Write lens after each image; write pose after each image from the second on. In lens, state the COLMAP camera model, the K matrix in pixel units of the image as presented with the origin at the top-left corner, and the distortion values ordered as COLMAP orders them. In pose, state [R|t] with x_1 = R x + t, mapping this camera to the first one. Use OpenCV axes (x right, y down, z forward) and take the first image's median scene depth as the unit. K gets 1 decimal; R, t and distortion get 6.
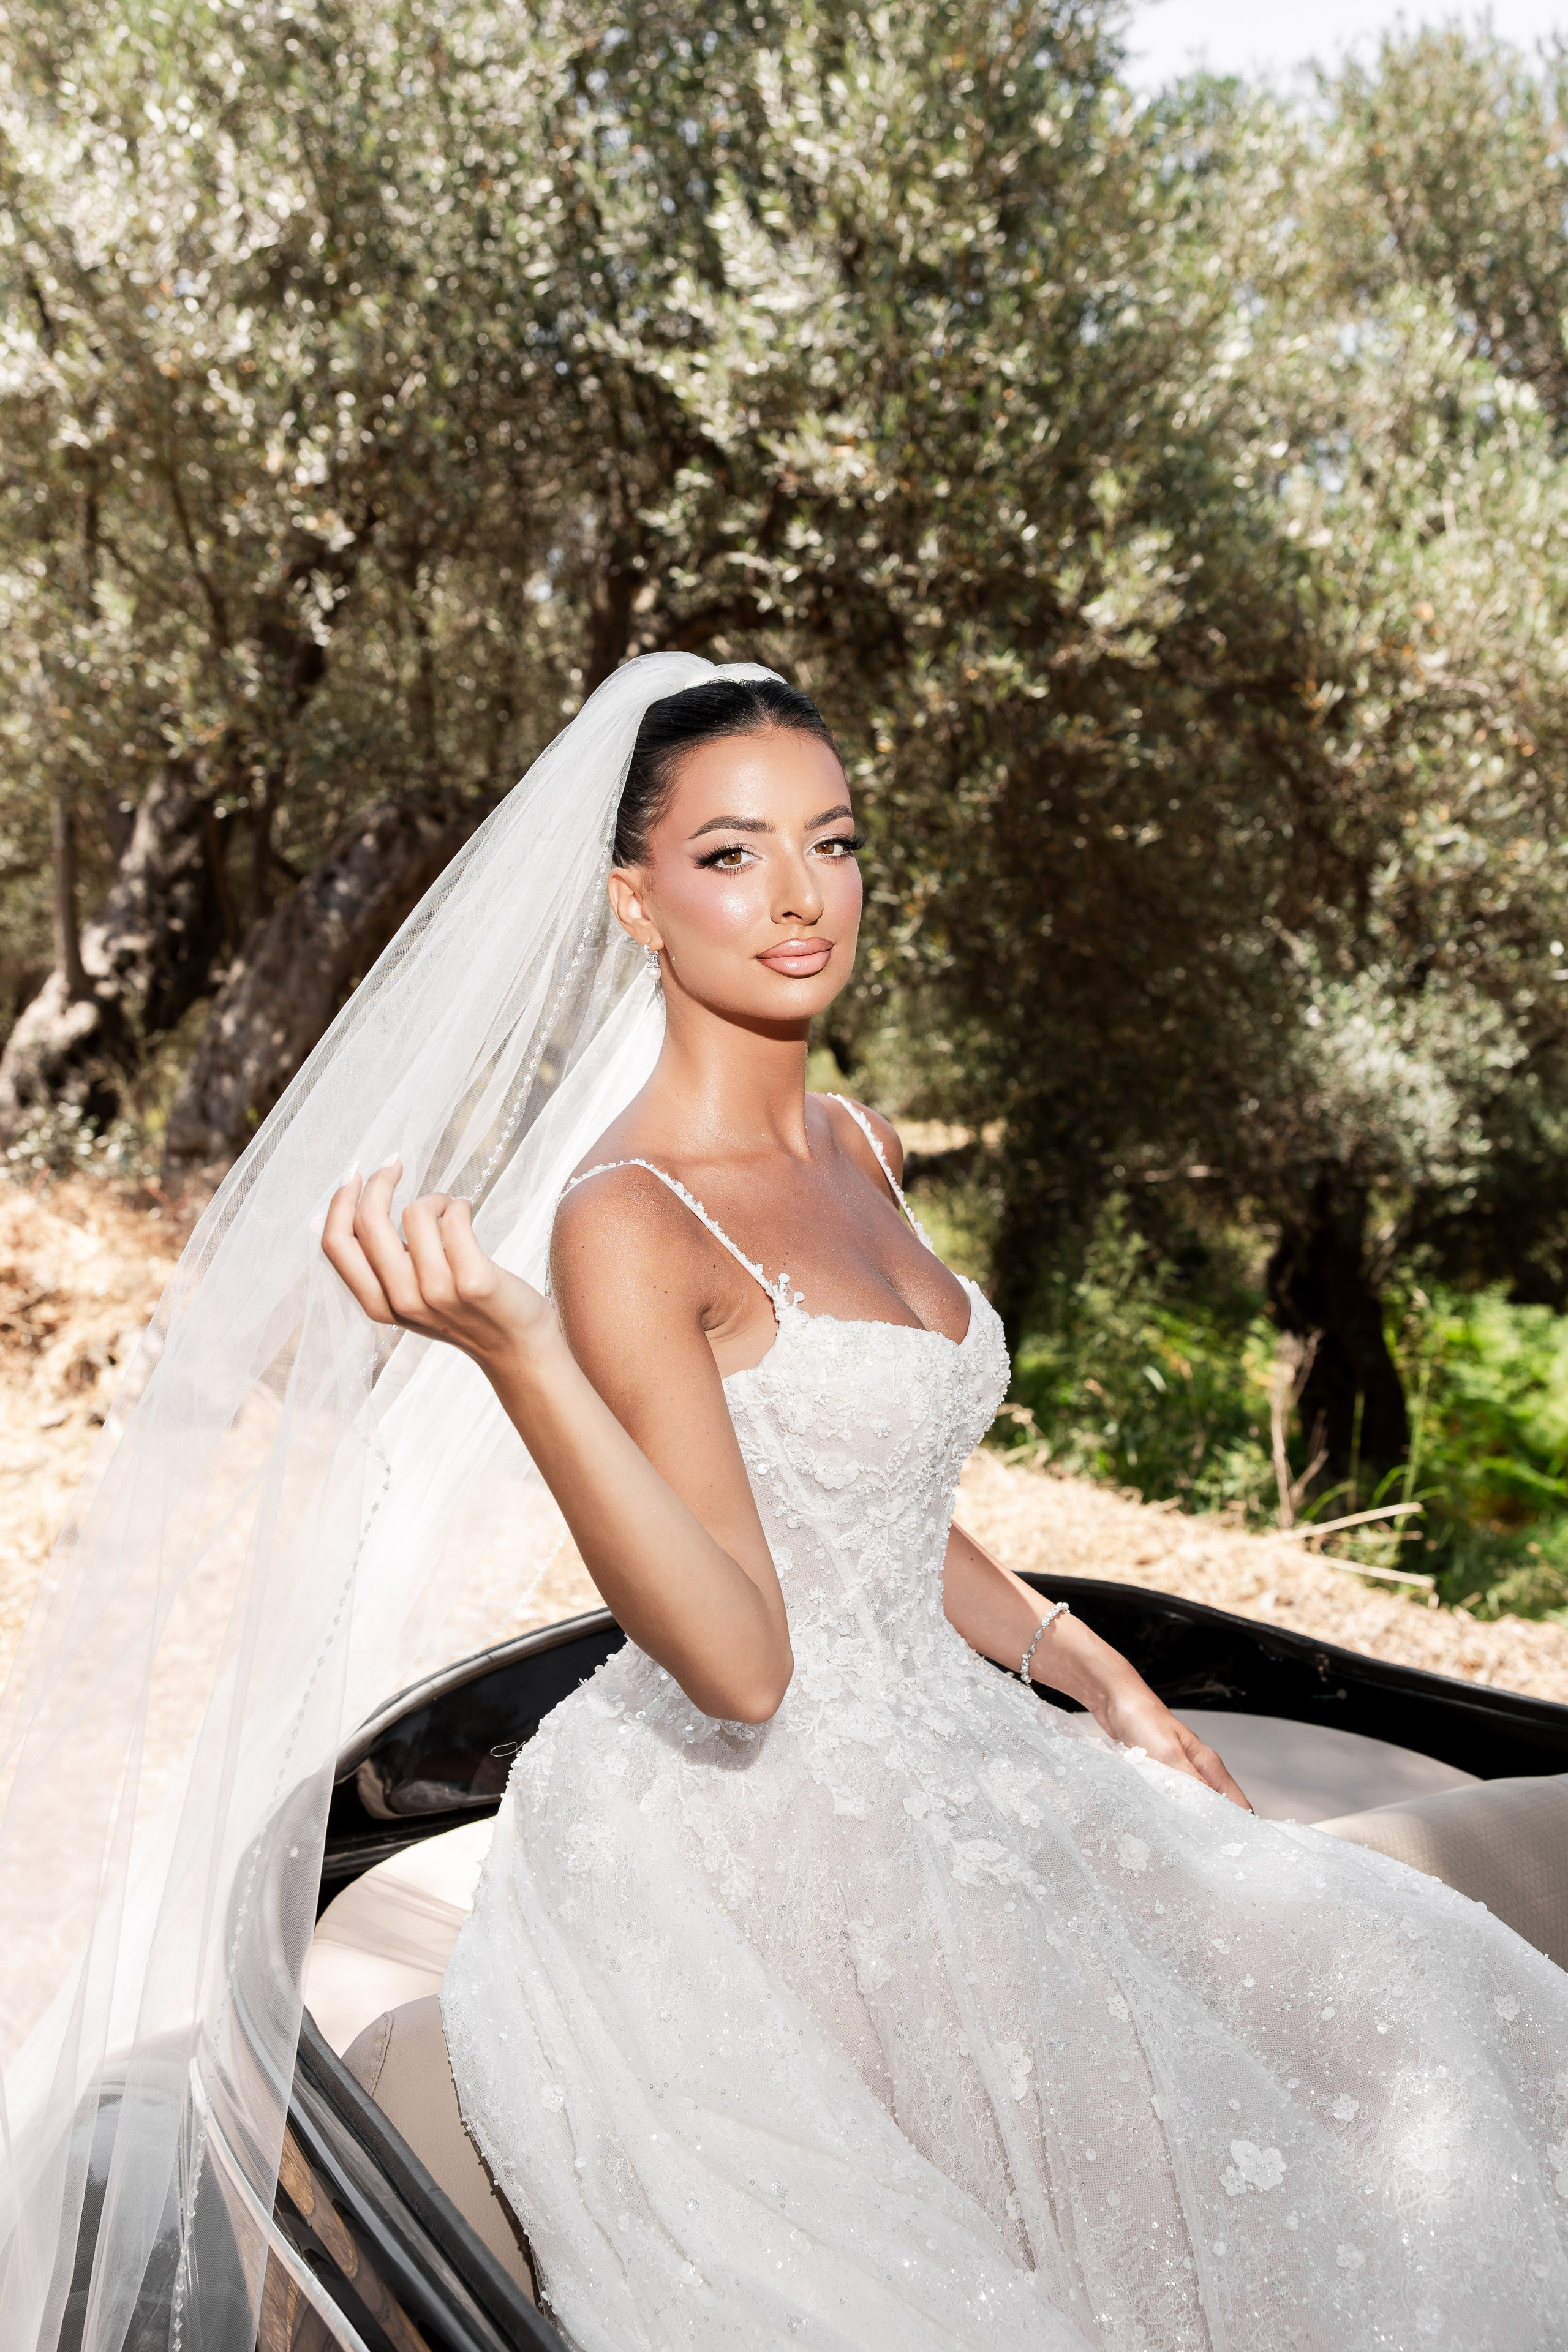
lens RADIAL K [[2574.1, 0, 719.2], [0, 2574.1, 1184.5], [0, 0, 1]] dist [0.005952, 0.000000]
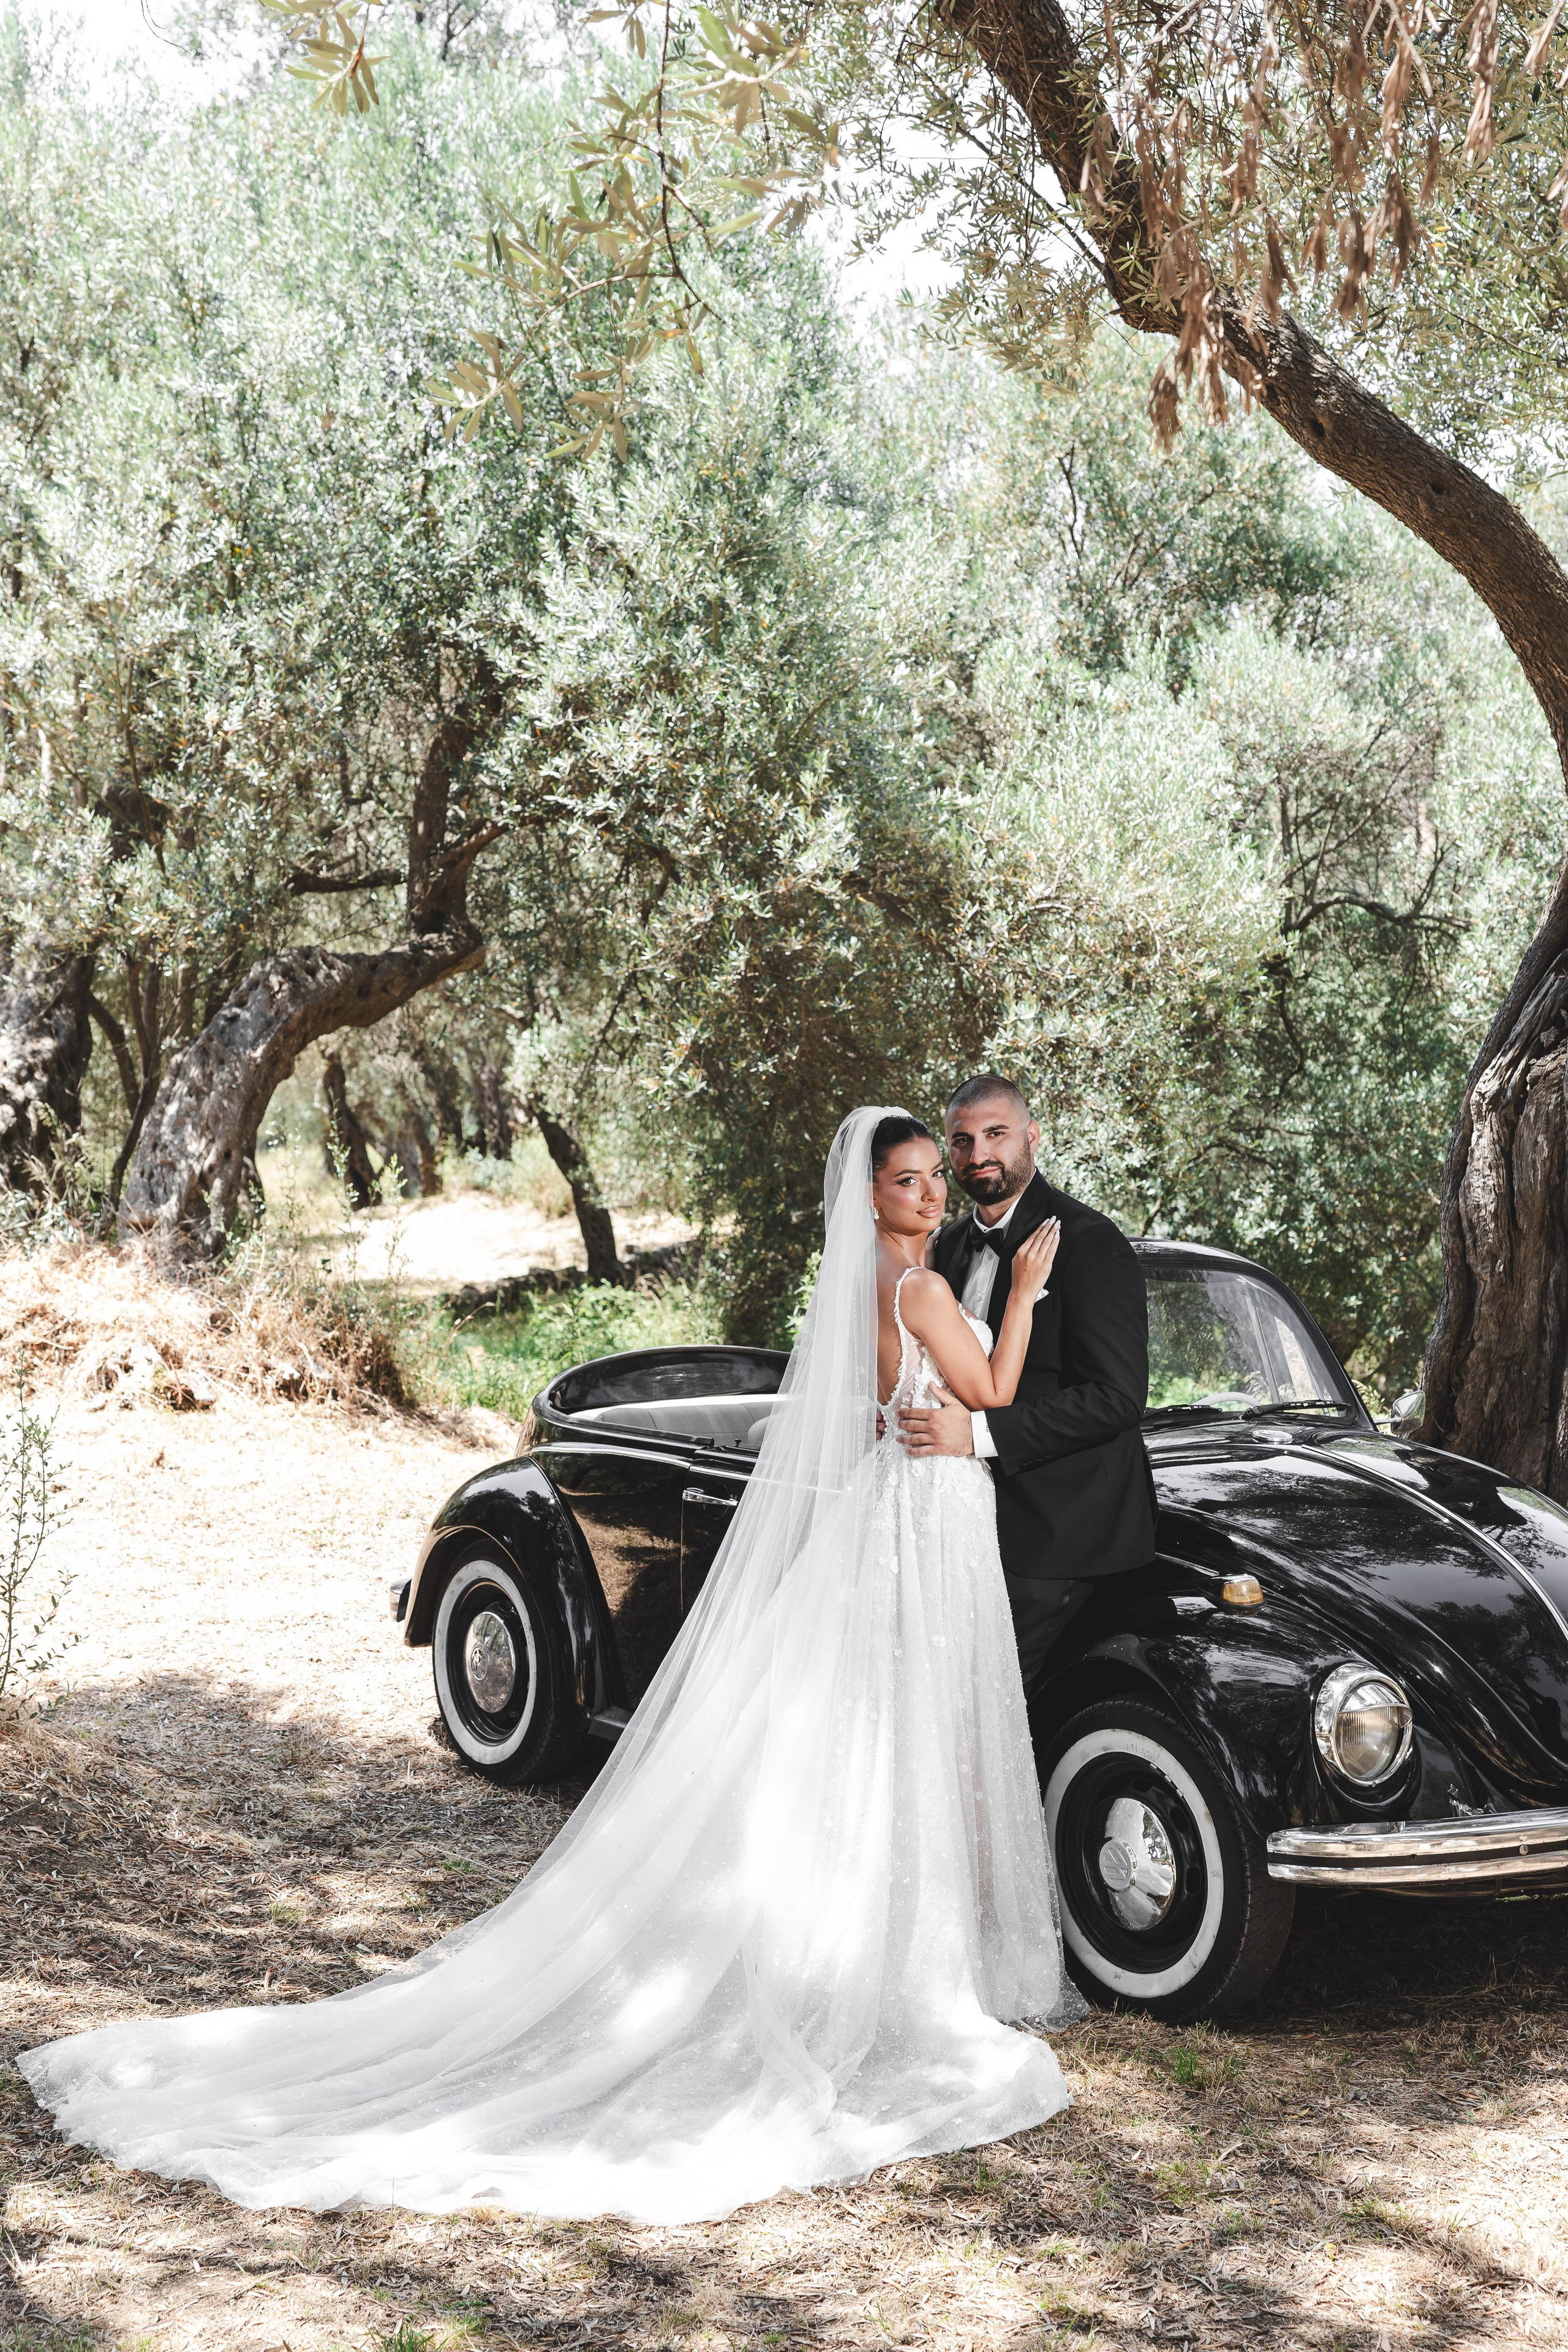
lens RADIAL K [[3208.0, 0, 777.9], [0, 3208.0, 1174.1], [0, 0, 1]] dist [0.032639, 0.000000]
pose [[0.993062, 0.005917, 0.117446, -0.077057], [-0.001567, 0.999310, -0.037097, 0.023685], [-0.117585, 0.036655, 0.992386, -0.754853]]
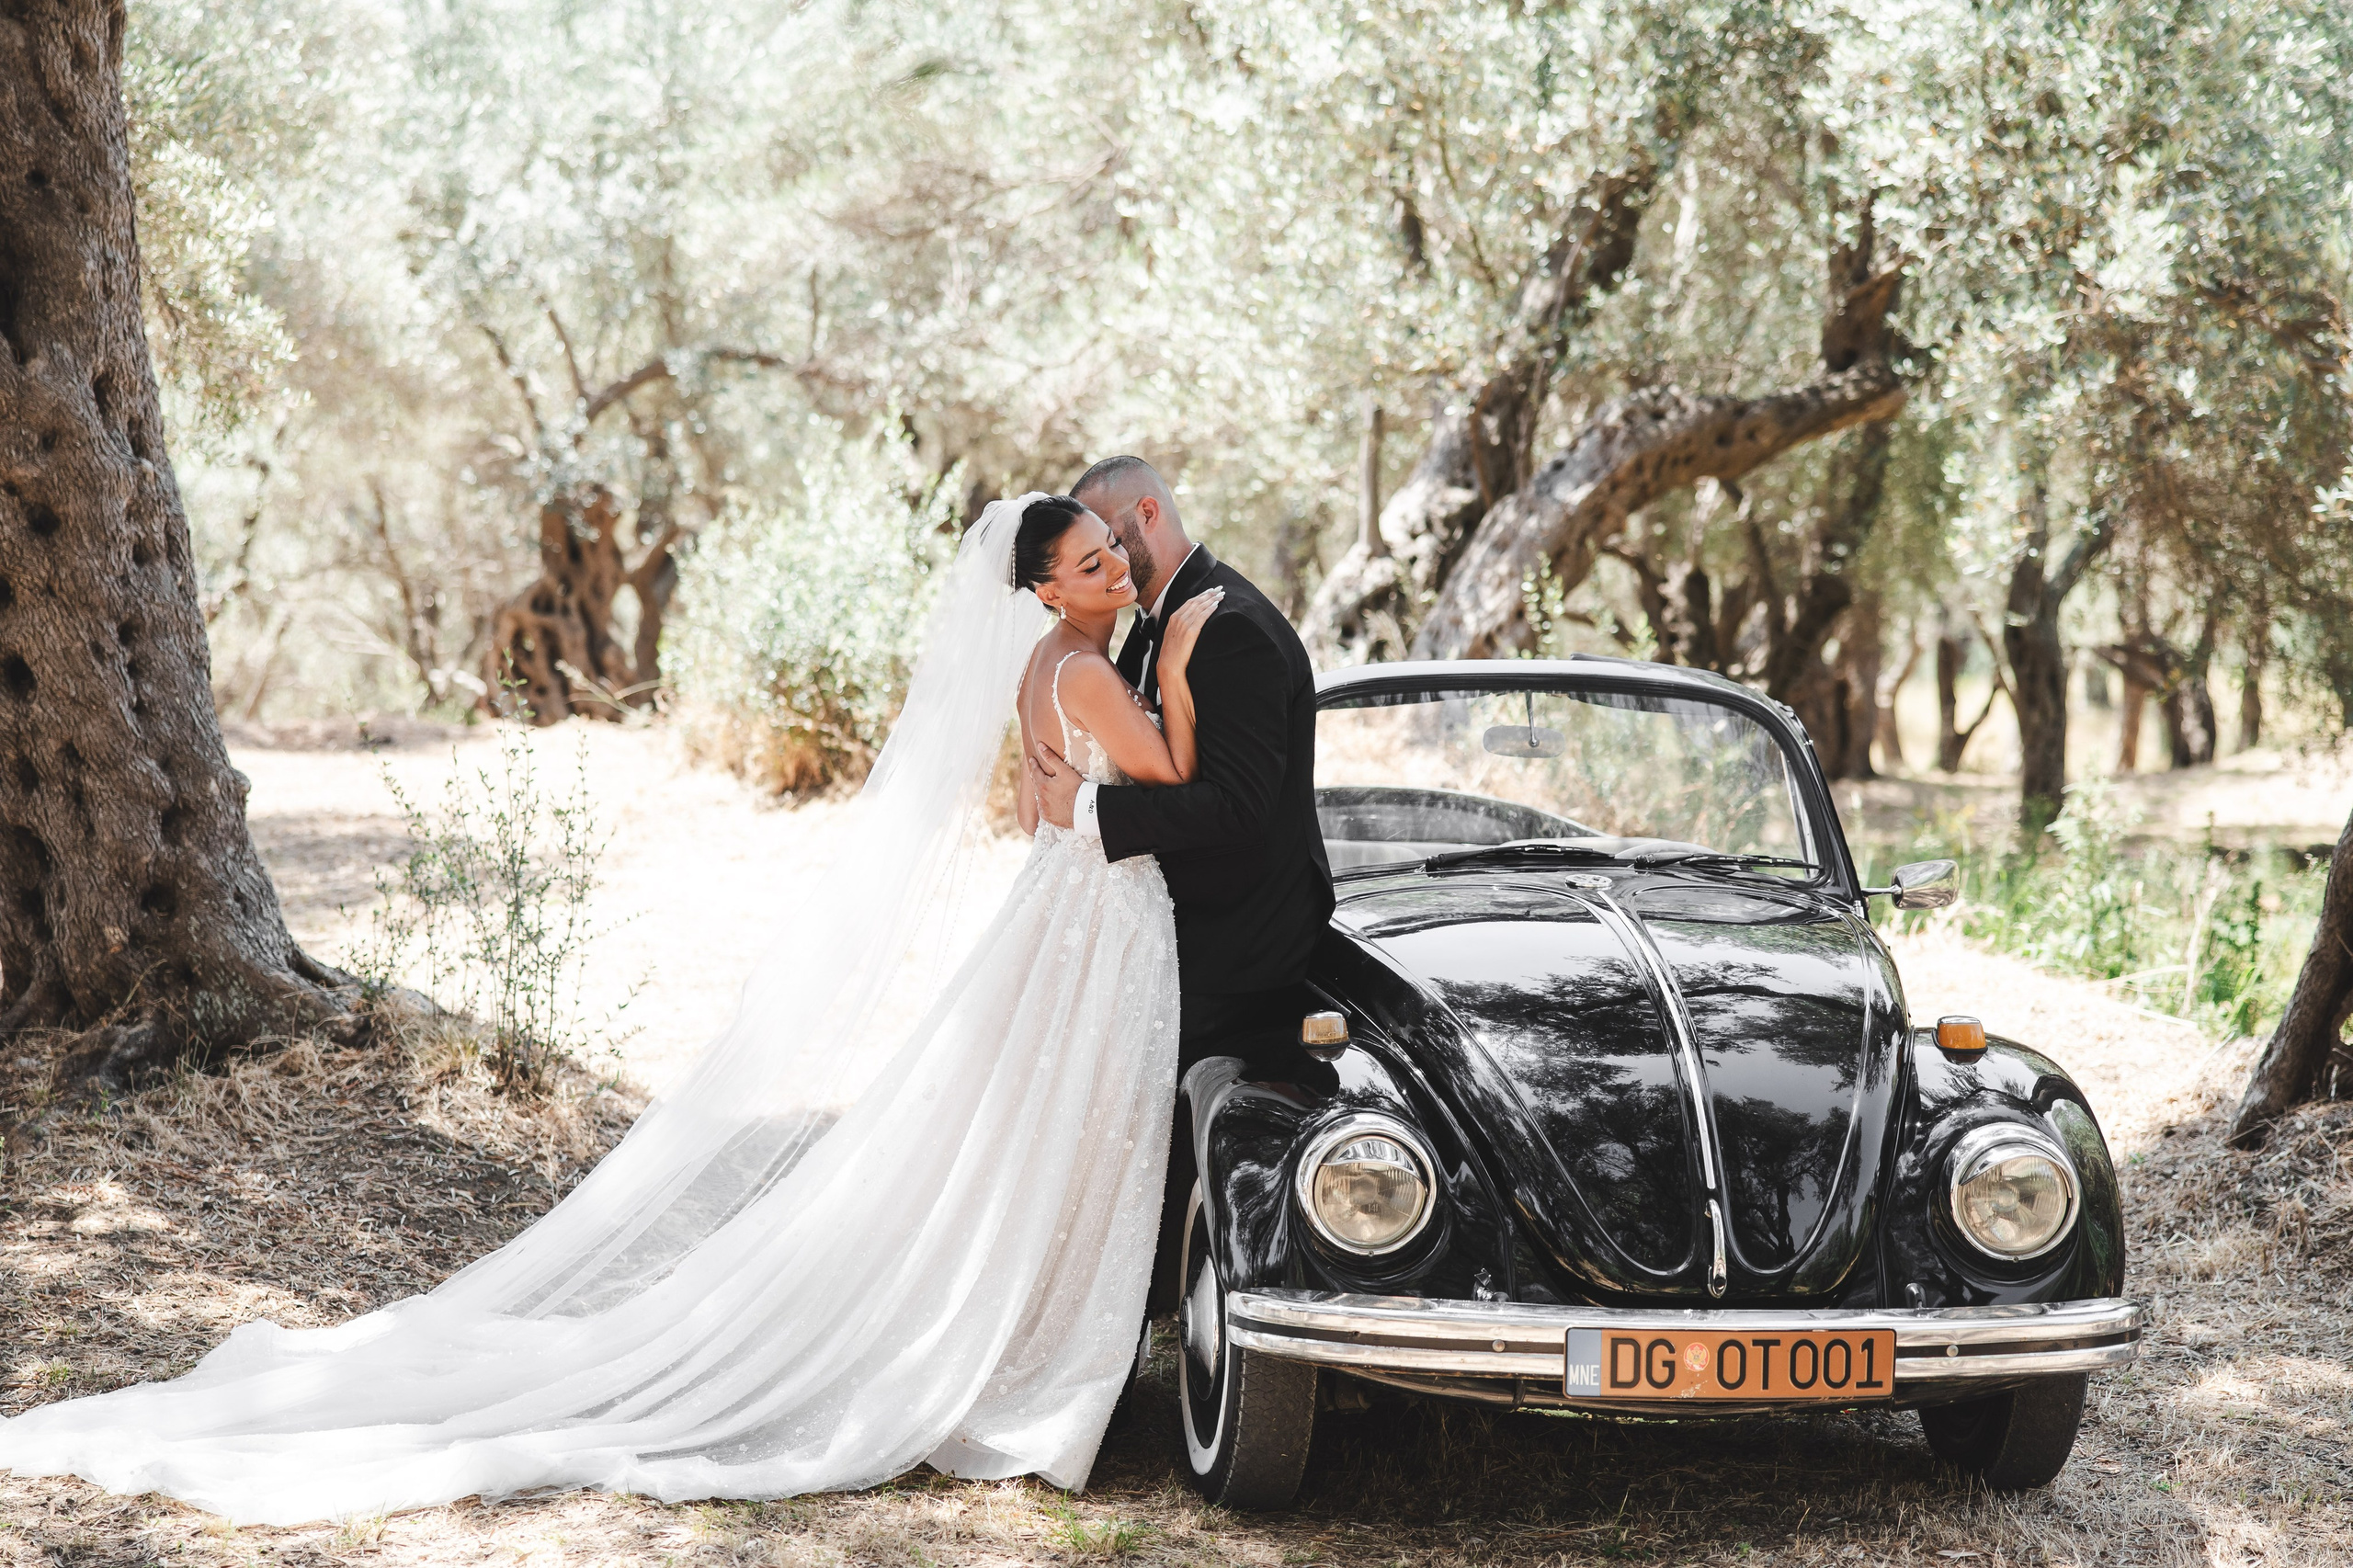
lens RADIAL K [[3607.3, 0, 1180.4], [0, 3607.3, 789.8], [0, 0, 1]] dist [0.062107, 0.000000]
pose [[0.933746, 0.057104, -0.353351, 0.327240], [-0.060743, 0.998153, 0.000793, 0.045529], [0.352744, 0.020723, 0.935490, -0.714230]]
